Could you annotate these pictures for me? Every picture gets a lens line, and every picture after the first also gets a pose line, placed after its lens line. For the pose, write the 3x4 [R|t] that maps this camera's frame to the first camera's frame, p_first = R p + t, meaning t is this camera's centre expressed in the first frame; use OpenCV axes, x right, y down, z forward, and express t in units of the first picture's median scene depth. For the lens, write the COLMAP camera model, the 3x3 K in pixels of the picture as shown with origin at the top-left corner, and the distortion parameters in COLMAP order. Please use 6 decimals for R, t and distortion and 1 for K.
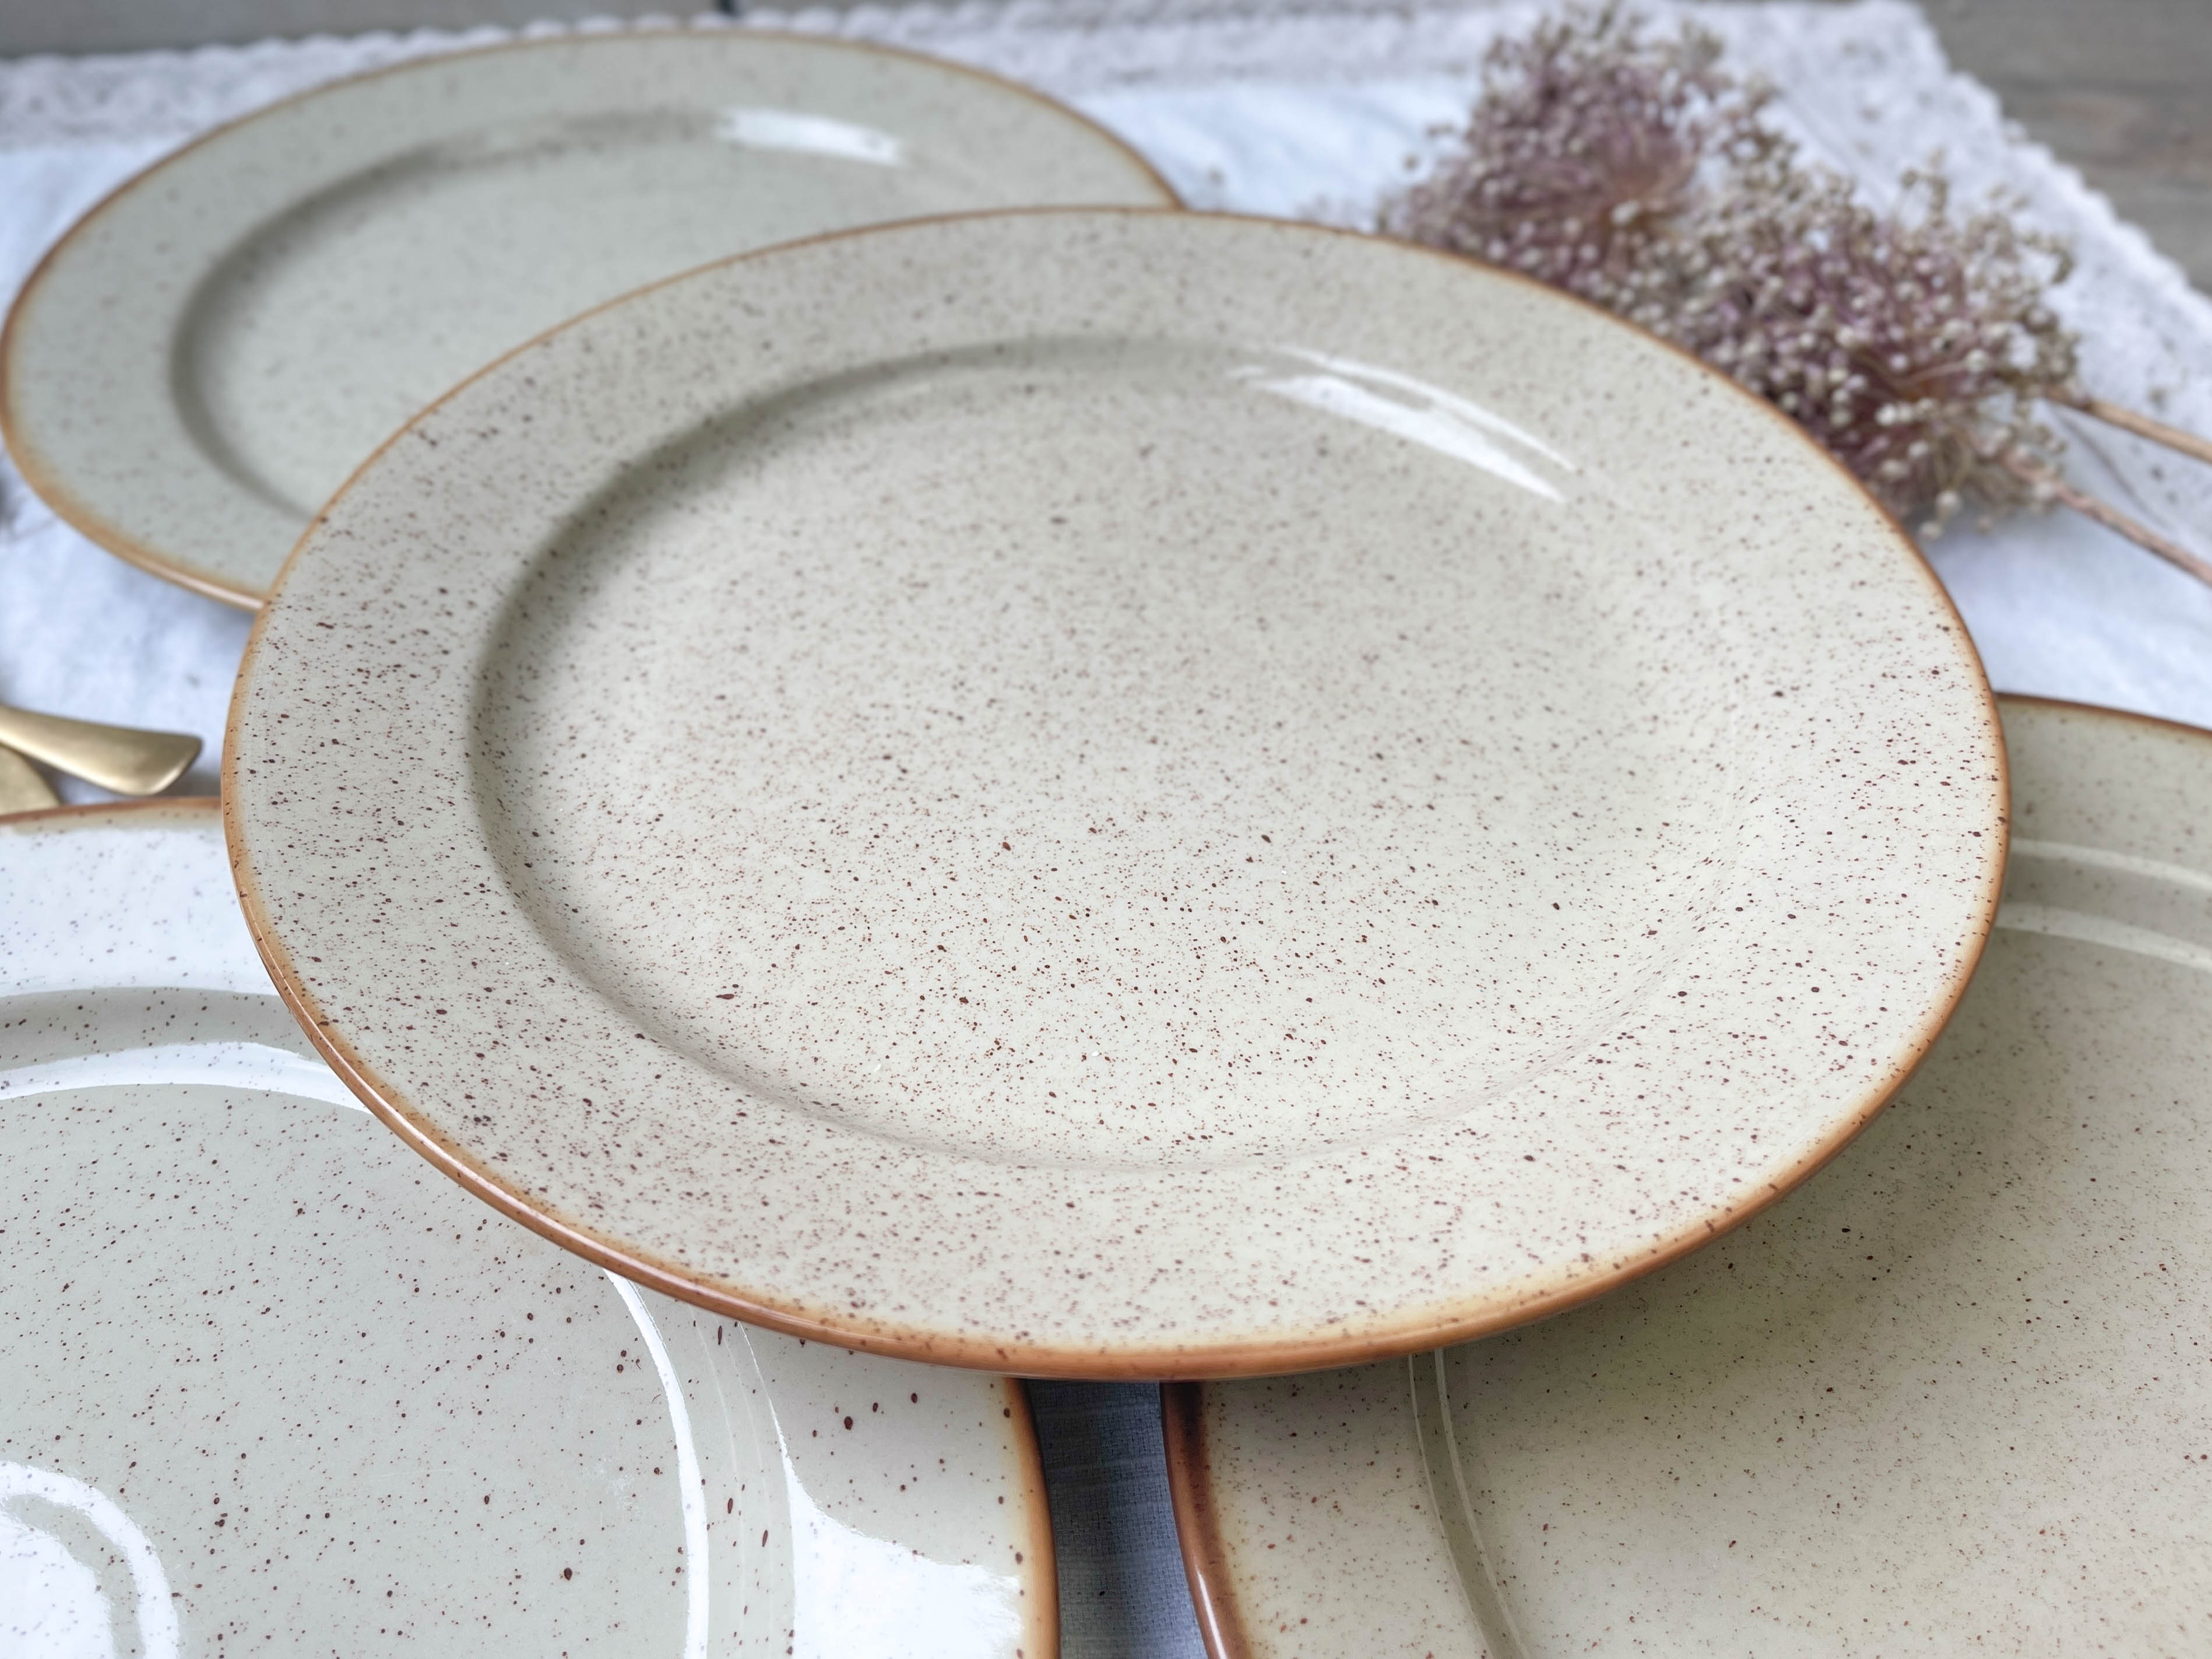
lens RADIAL K [[1822.1, 0, 1070.4], [0, 1822.1, 823.2], [0, 0, 1]] dist [0.031621, -0.055683]
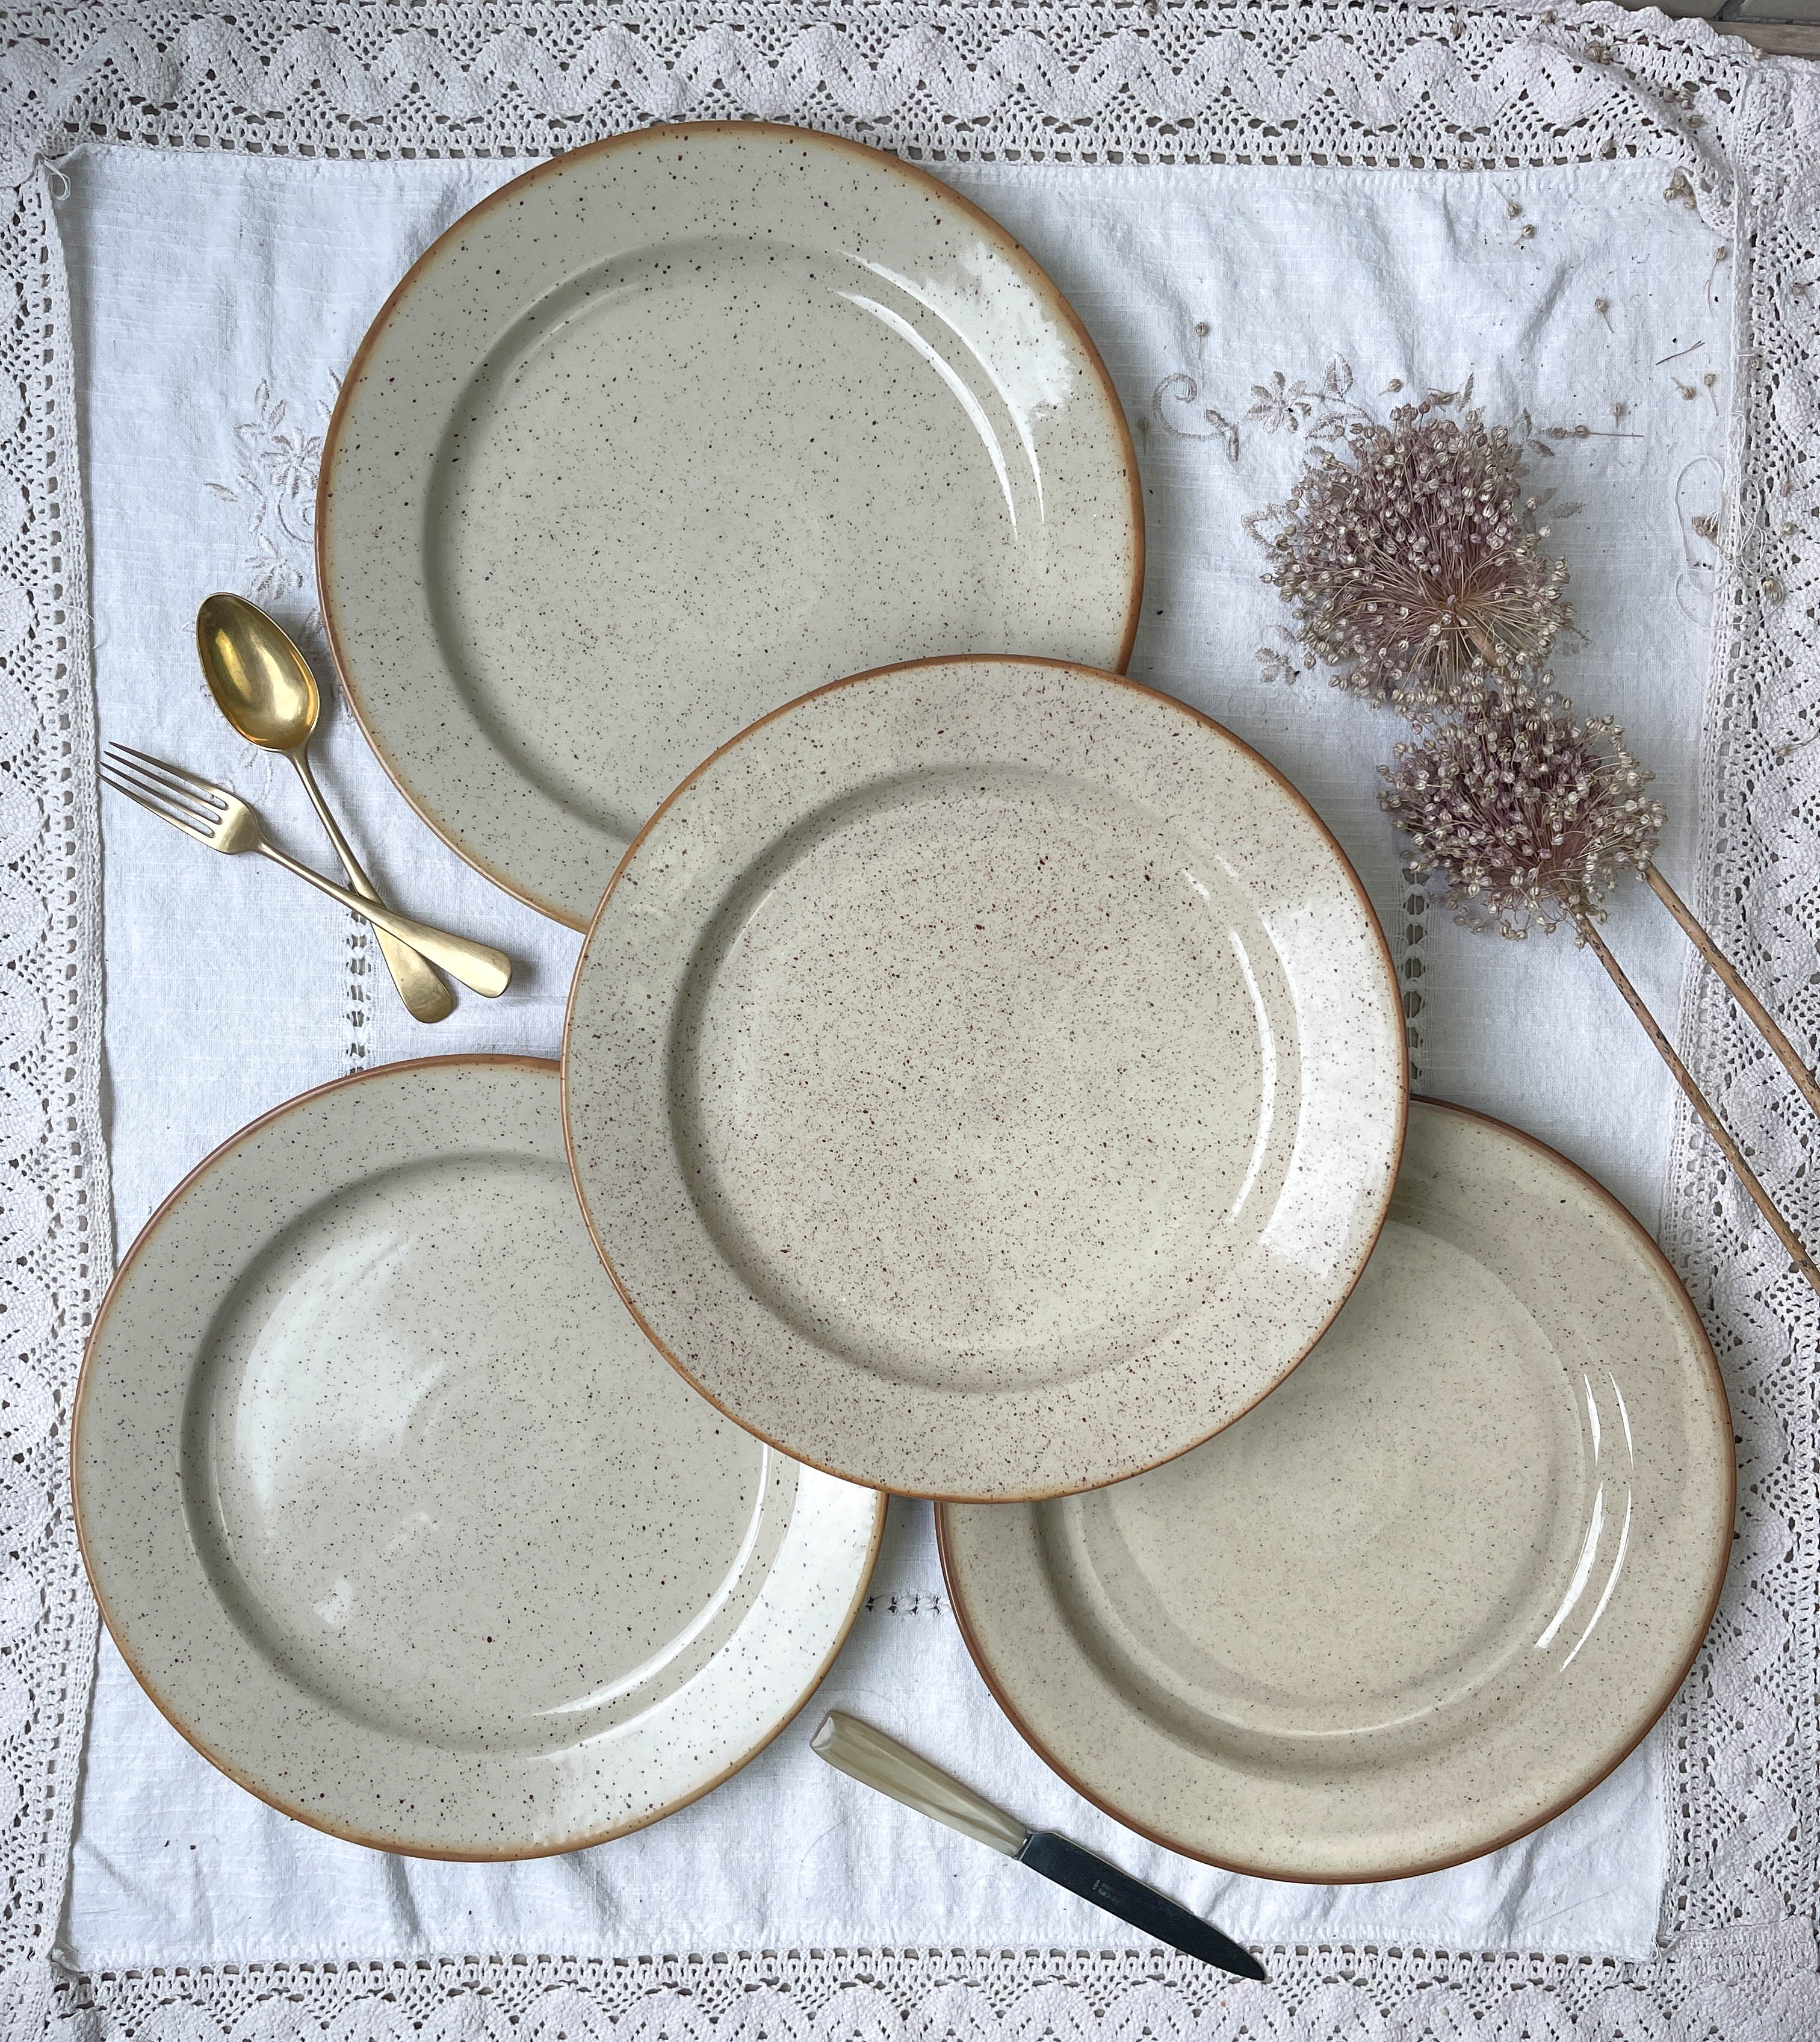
lens RADIAL K [[1879.6, 0, 909.1], [0, 1879.6, 1064.0], [0, 0, 1]] dist [0.083163, -0.175510]
pose [[0.987375, 0.158355, 0.003844, -0.073719], [-0.110873, 0.673575, 0.730756, -1.727337], [0.113130, -0.721956, 0.682628, -0.421261]]
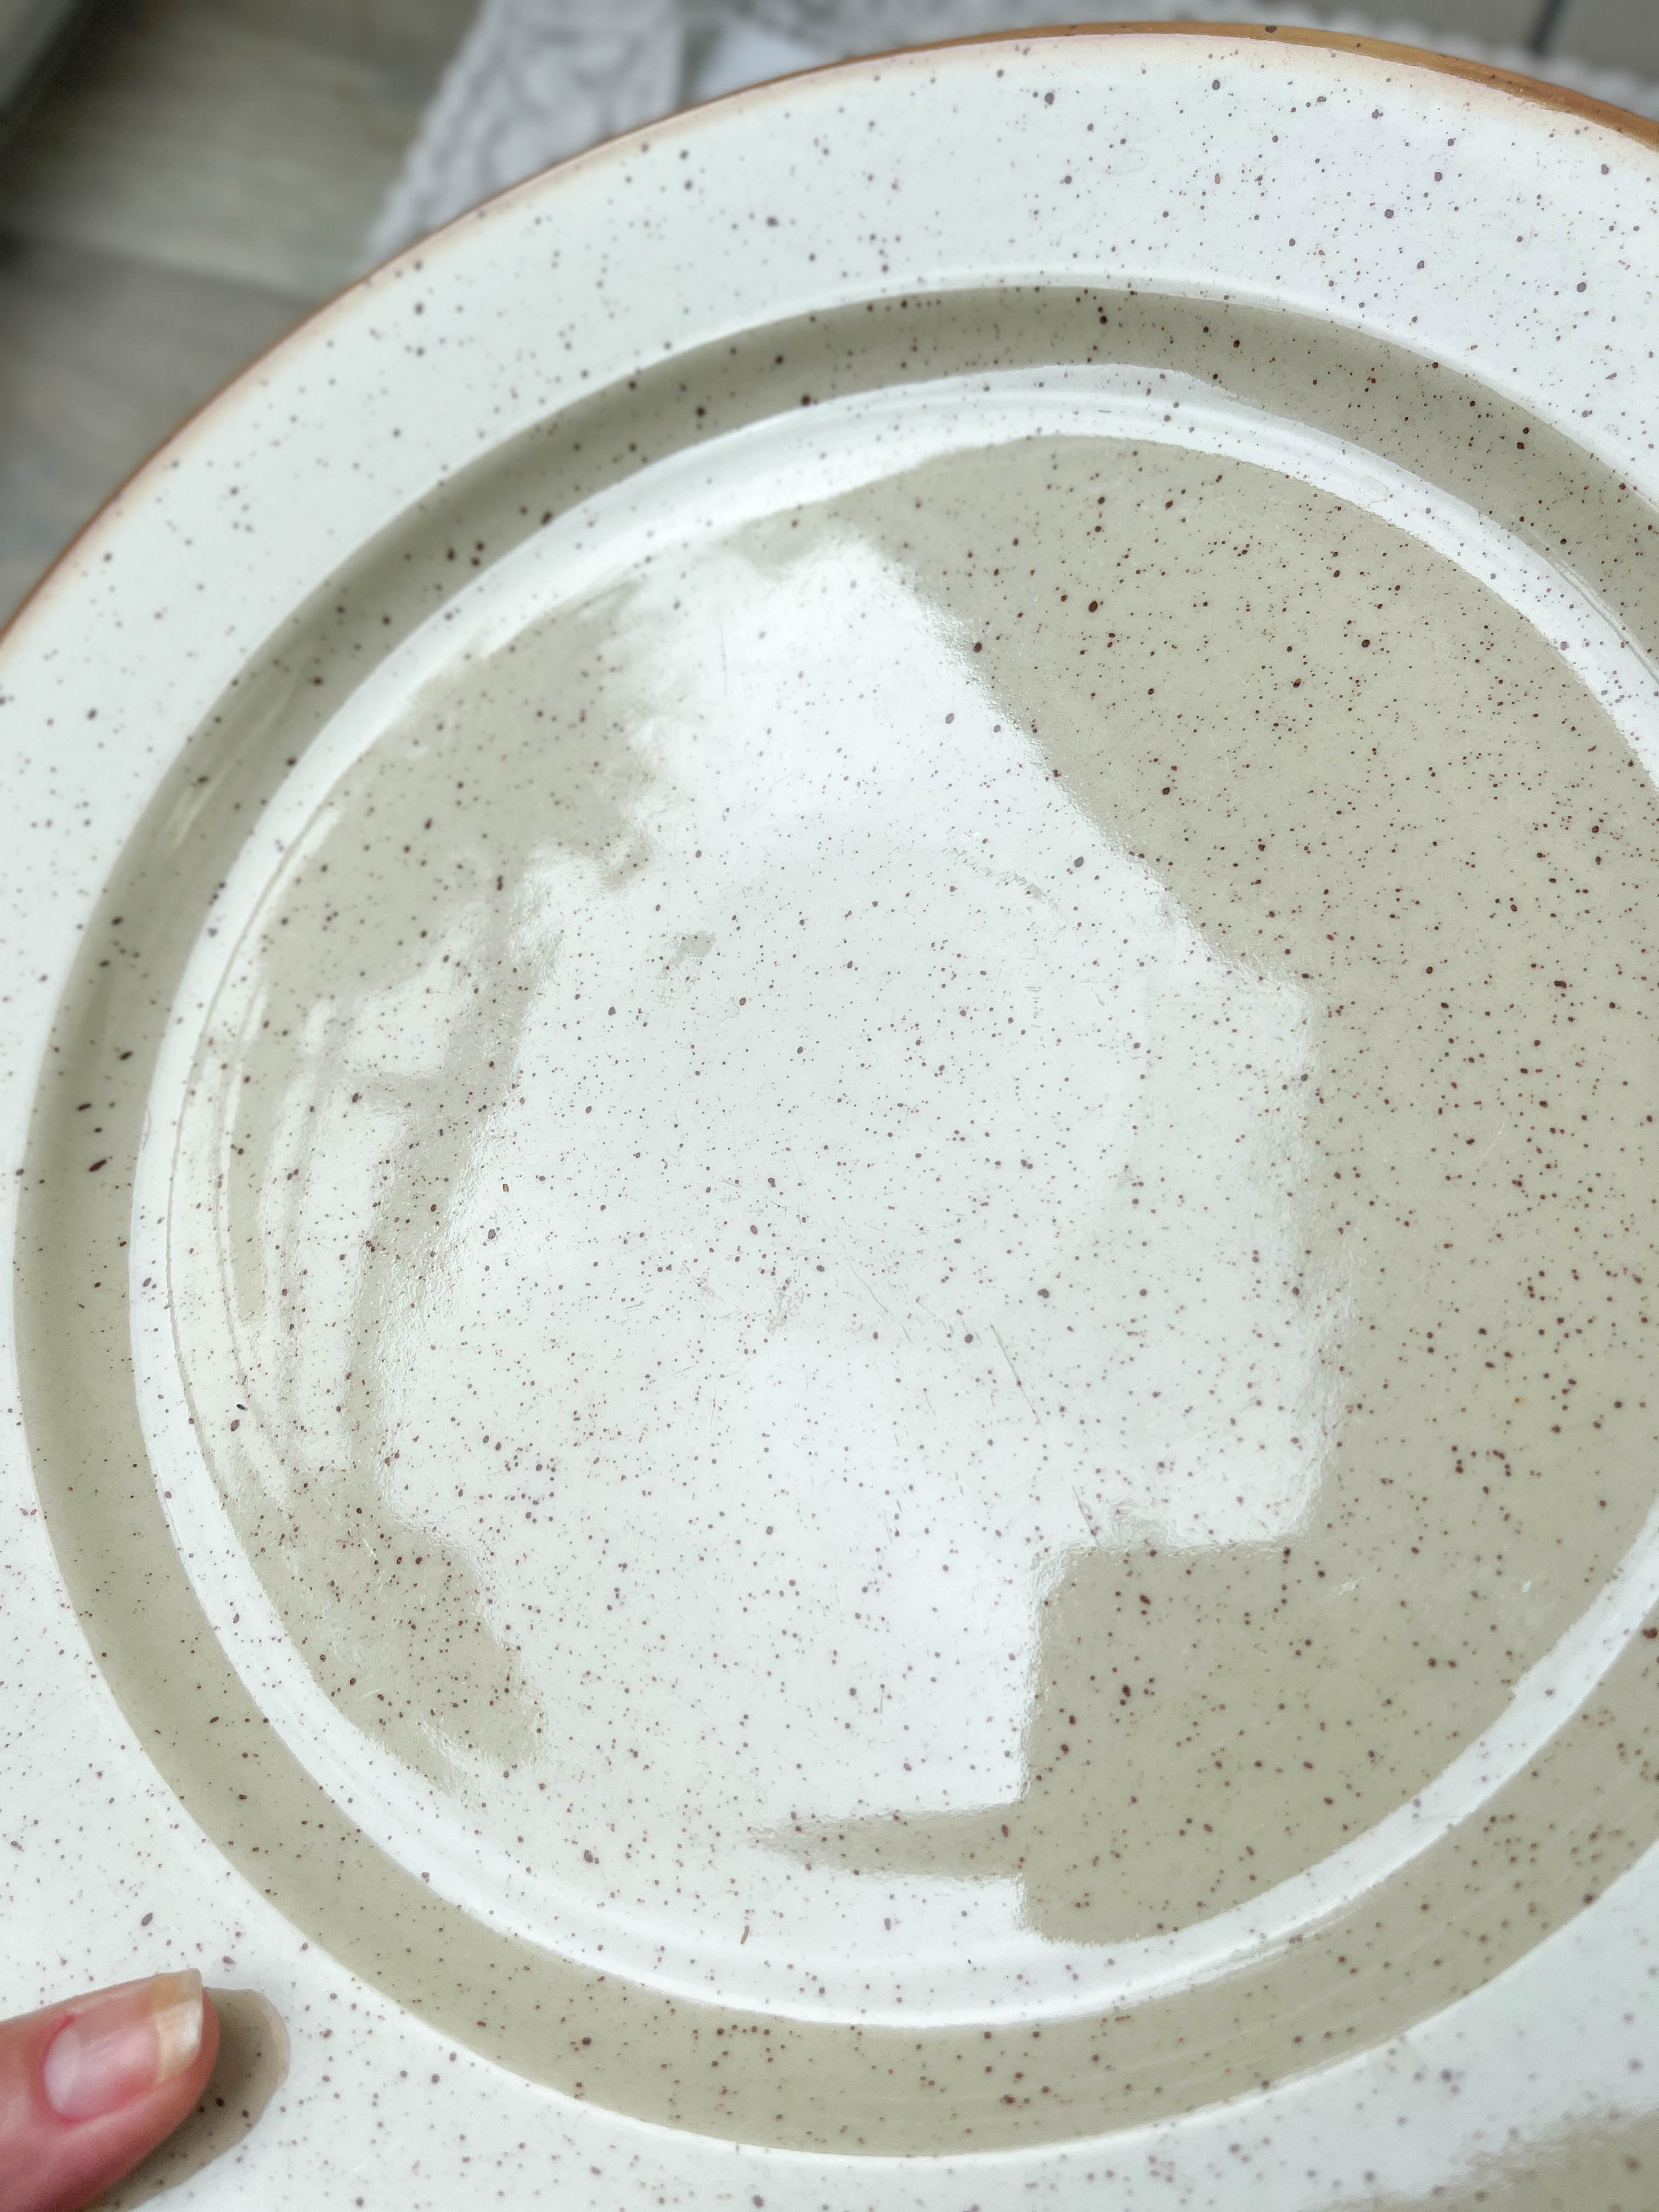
lens RADIAL K [[1690.9, 0, 842.9], [0, 1690.9, 1139.7], [0, 0, 1]] dist [0.037520, -0.085093]
pose [[0.942111, -0.265105, -0.205296, -0.243469], [0.325661, 0.869222, 0.372020, -0.668491], [0.079824, -0.417341, 0.905238, 0.946373]]
